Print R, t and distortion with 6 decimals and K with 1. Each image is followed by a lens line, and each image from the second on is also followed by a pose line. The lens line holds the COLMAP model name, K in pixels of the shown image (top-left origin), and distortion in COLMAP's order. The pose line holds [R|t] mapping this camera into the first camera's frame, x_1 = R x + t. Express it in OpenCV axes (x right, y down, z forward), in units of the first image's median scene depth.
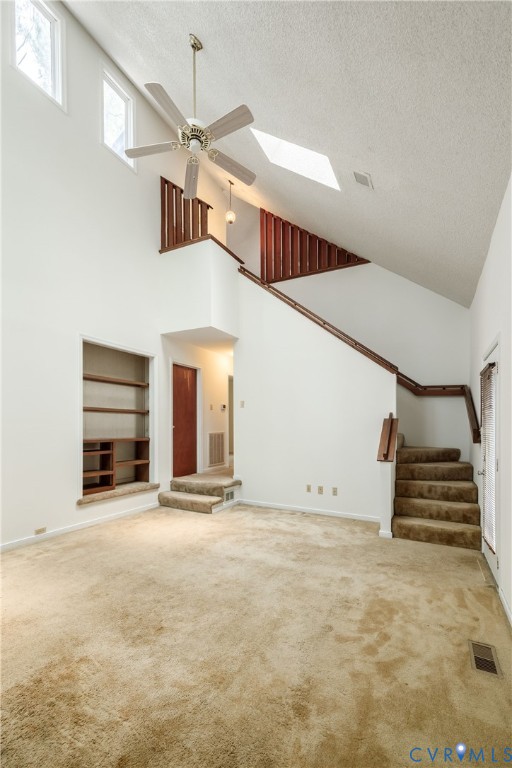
lens RADIAL K [[330.7, 0, 264.6], [0, 330.7, 428.9], [0, 0, 1]] dist [0.018138, -0.000287]
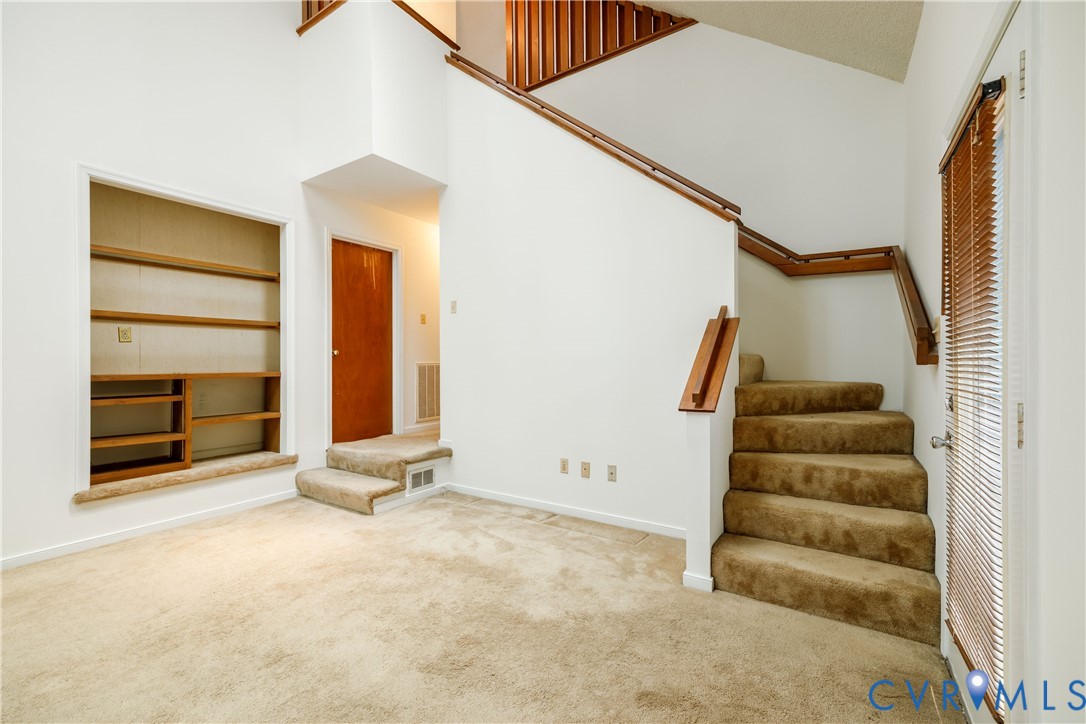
lens RADIAL K [[450.3, 0, 557.1], [0, 450.3, 376.8], [0, 0, 1]] dist [0.010604, 0.000099]
pose [[0.995060, -0.015154, -0.098114, 0.224526], [0.017413, 0.999602, 0.022209, 0.033129], [0.097738, -0.023808, 0.994927, 0.372668]]
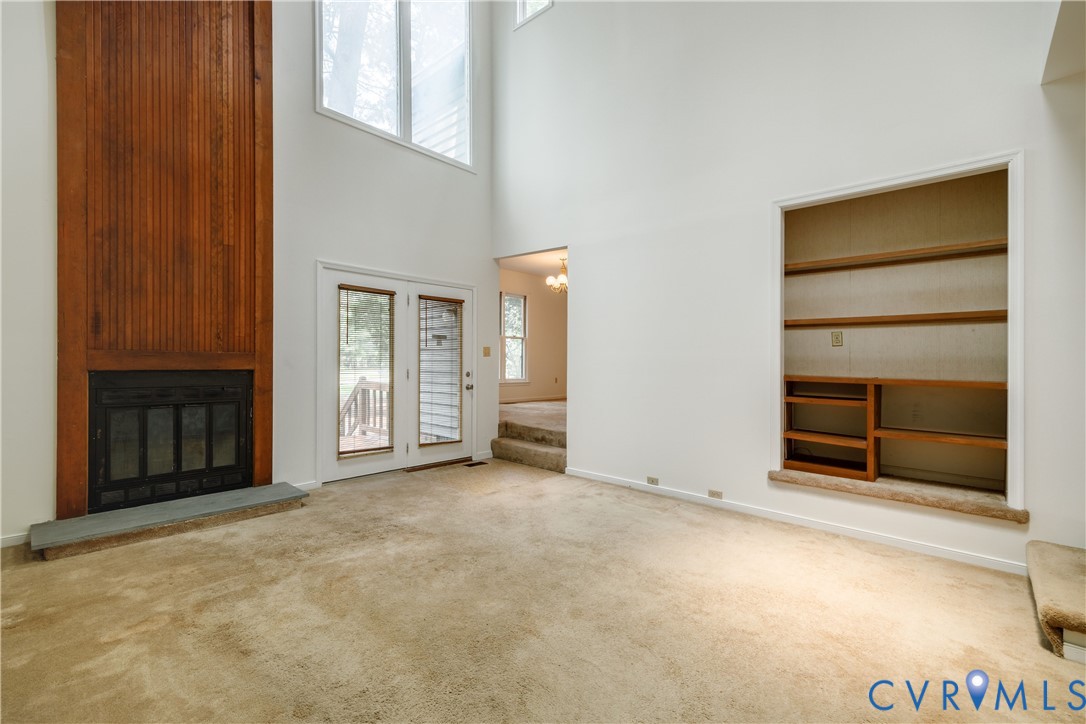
lens RADIAL K [[467.7, 0, 511.7], [0, 467.7, 362.0], [0, 0, 1]] dist [0.018138, -0.000287]
pose [[-0.297085, -0.014861, -0.954736, 0.404452], [-0.022167, 0.999717, -0.008663, 0.027850], [0.954594, 0.018590, -0.297330, 0.763779]]
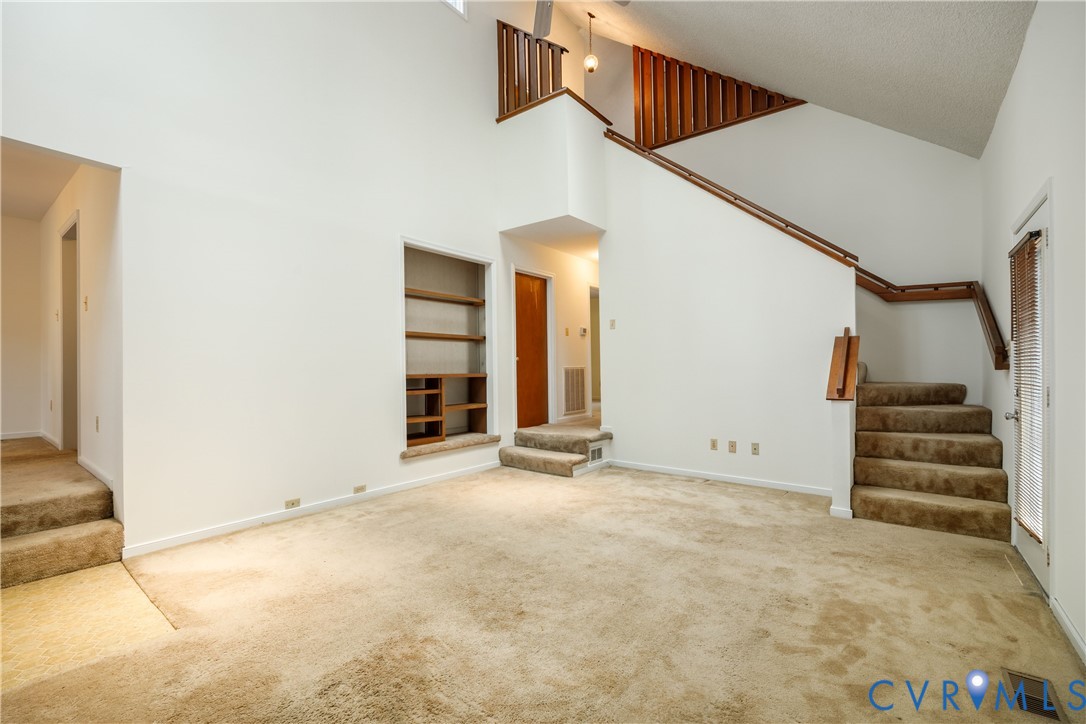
lens RADIAL K [[468.8, 0, 550.5], [0, 468.8, 375.2], [0, 0, 1]] dist [-0.002409, 0.000728]
pose [[0.984227, -0.010971, -0.176570, -0.028934], [0.012277, 0.999905, 0.006306, 0.032550], [0.176484, -0.008375, 0.984268, -0.001686]]
